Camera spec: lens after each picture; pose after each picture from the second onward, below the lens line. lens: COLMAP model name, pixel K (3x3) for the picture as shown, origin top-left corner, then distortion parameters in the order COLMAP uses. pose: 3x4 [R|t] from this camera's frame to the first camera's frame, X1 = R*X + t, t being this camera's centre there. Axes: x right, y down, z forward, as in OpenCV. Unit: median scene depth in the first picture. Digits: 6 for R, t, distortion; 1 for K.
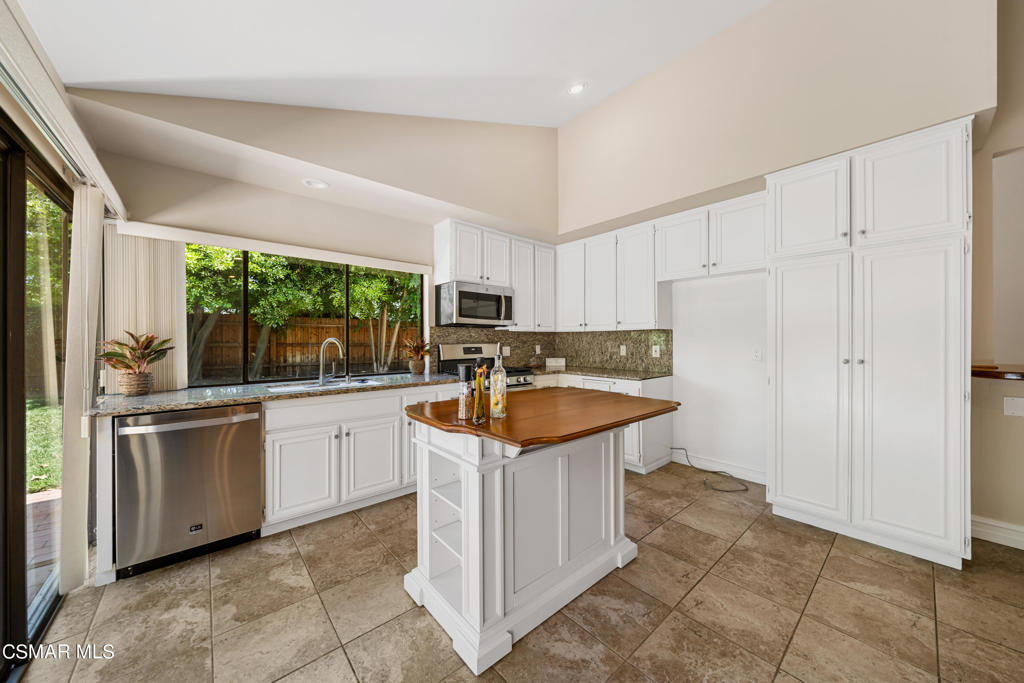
lens RADIAL K [[357.2, 0, 513.3], [0, 357.2, 339.9], [0, 0, 1]] dist [-0.005972, 0.000041]
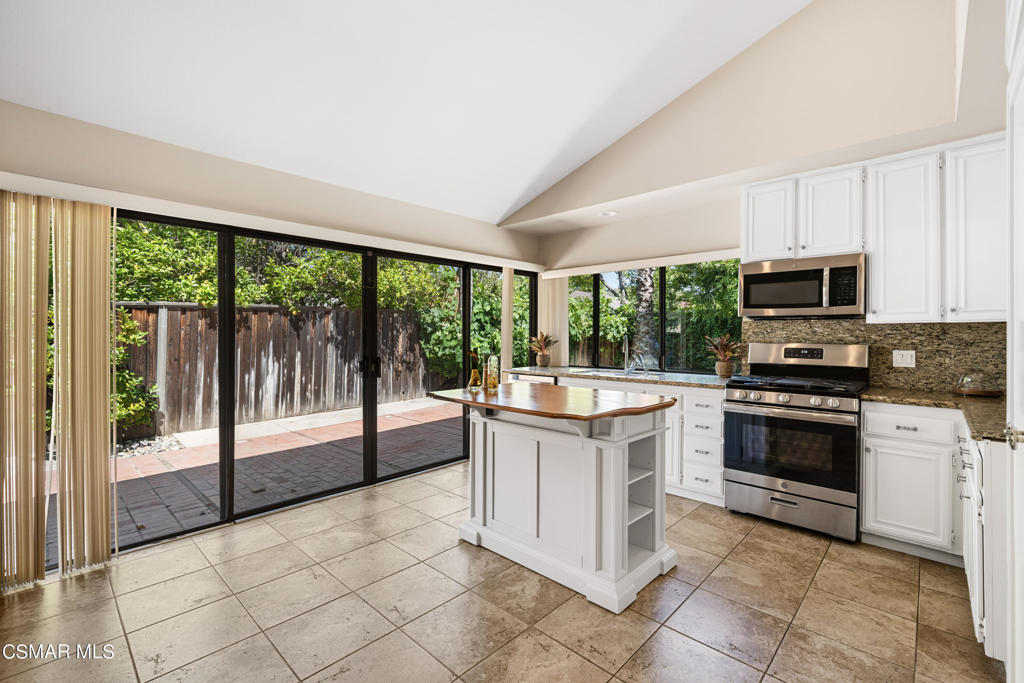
lens RADIAL K [[445.7, 0, 514.3], [0, 445.7, 336.7], [0, 0, 1]] dist [-0.001873, -0.000245]
pose [[0.096400, 0.002751, -0.995339, 1.011573], [-0.003404, 0.999991, 0.002434, -0.003673], [0.995337, 0.003153, 0.096409, 0.528580]]
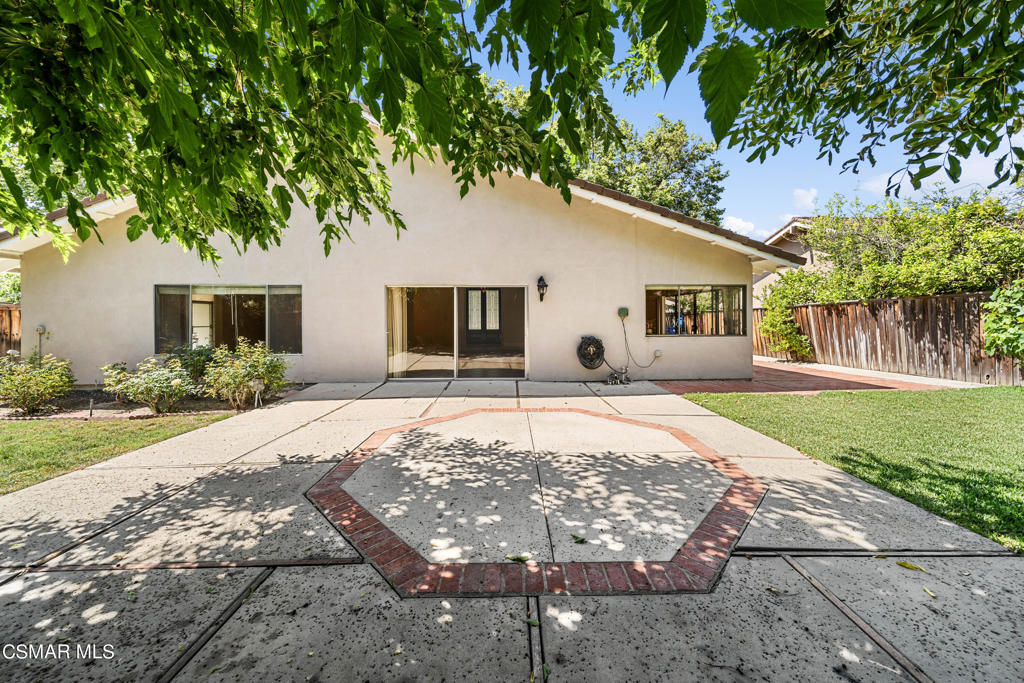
lens RADIAL K [[351.5, 0, 512.8], [0, 351.5, 315.5], [0, 0, 1]] dist [-0.001114, -0.000054]
pose [[-0.757954, 0.006302, 0.652277, -1.481411], [0.009876, 0.999950, 0.001814, -0.069103], [-0.652233, 0.007817, -0.757978, 4.329772]]
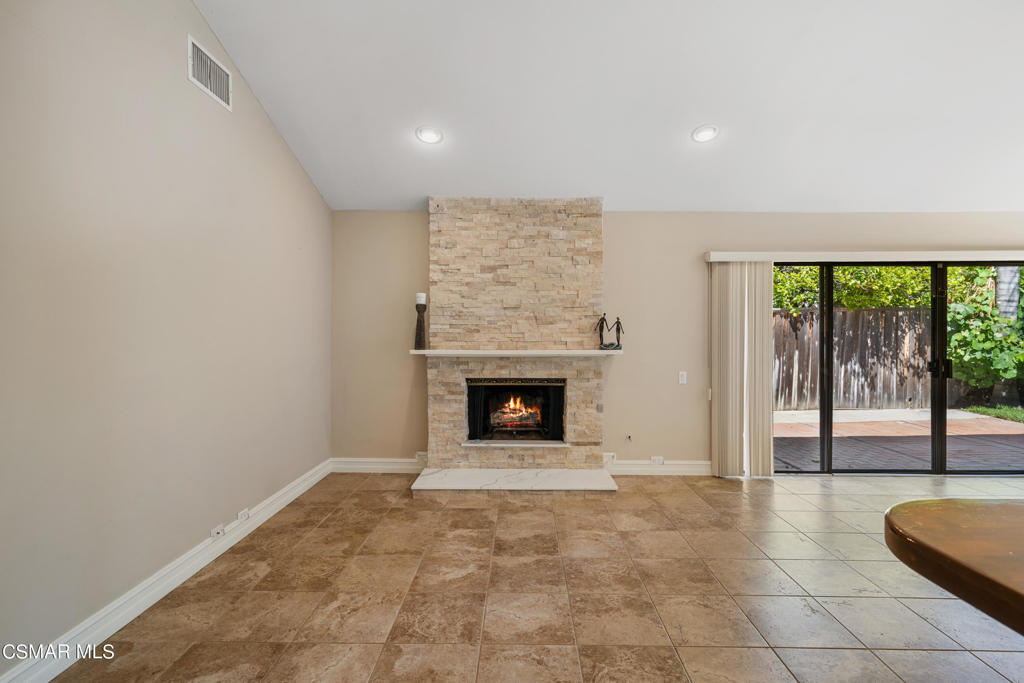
lens RADIAL K [[493.1, 0, 512.2], [0, 493.1, 333.6], [0, 0, 1]] dist [0.000841, 0.000305]
pose [[-0.669562, 0.002784, -0.742751, 1.864386], [-0.003360, 0.999971, 0.006777, -0.030028], [0.742749, 0.007033, -0.669533, 0.248462]]
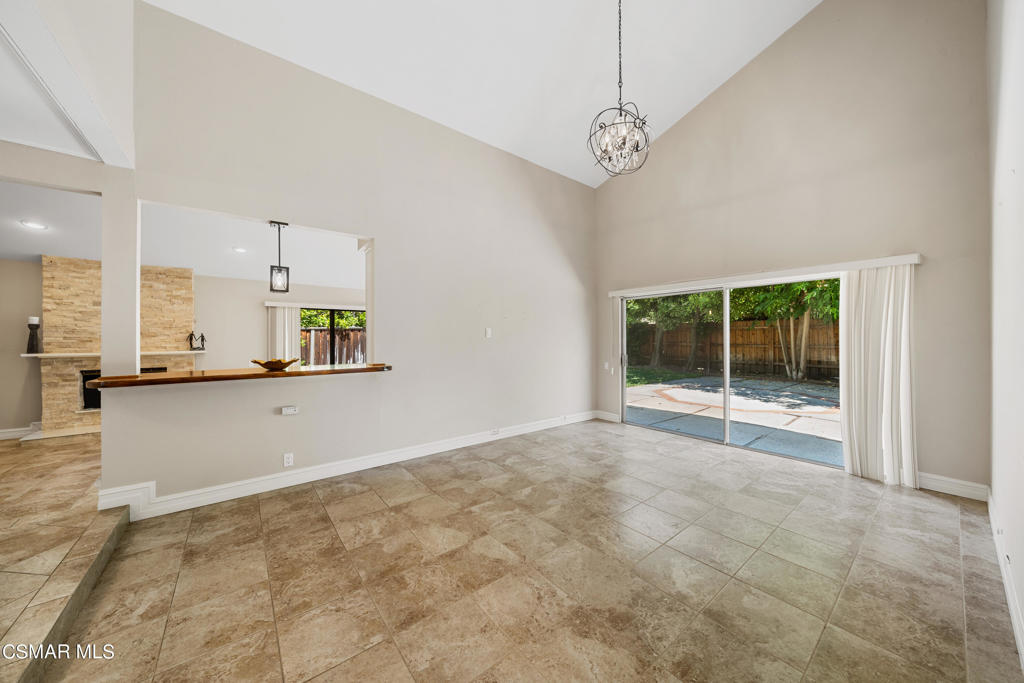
lens RADIAL K [[350.6, 0, 515.1], [0, 350.6, 338.5], [0, 0, 1]] dist [-0.005960, 0.000288]
pose [[-0.042136, -0.000049, -0.999112, 2.526409], [0.001209, 0.999999, -0.000100, -0.038850], [0.999111, -0.001212, -0.042136, 1.475546]]
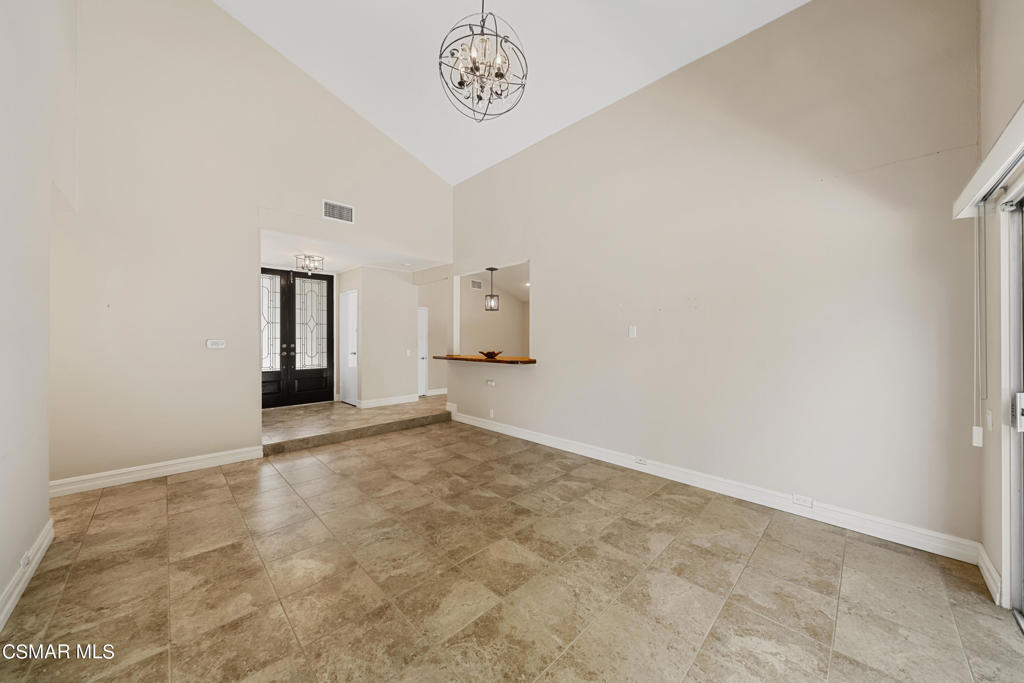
lens RADIAL K [[353.6, 0, 511.3], [0, 353.6, 338.0], [0, 0, 1]] dist [-0.001396, -0.000091]
pose [[-0.998200, 0.002711, -0.059912, 1.362970], [0.002785, 0.999995, -0.001155, -0.040962], [0.059909, -0.001320, -0.998203, 2.612552]]
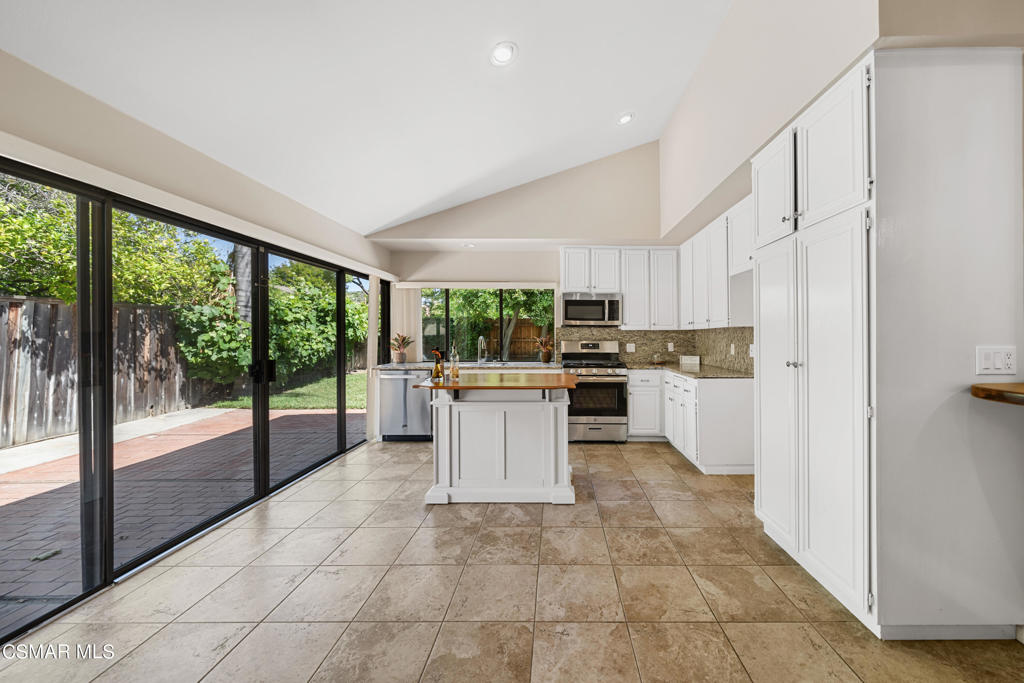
lens RADIAL K [[366.7, 0, 554.1], [0, 366.7, 336.3], [0, 0, 1]] dist [-0.004360, 0.000102]
pose [[0.752627, -0.000029, -0.658447, 0.916497], [-0.000573, 1.000000, -0.000700, -0.005036], [0.658447, 0.000904, 0.752627, -0.046820]]
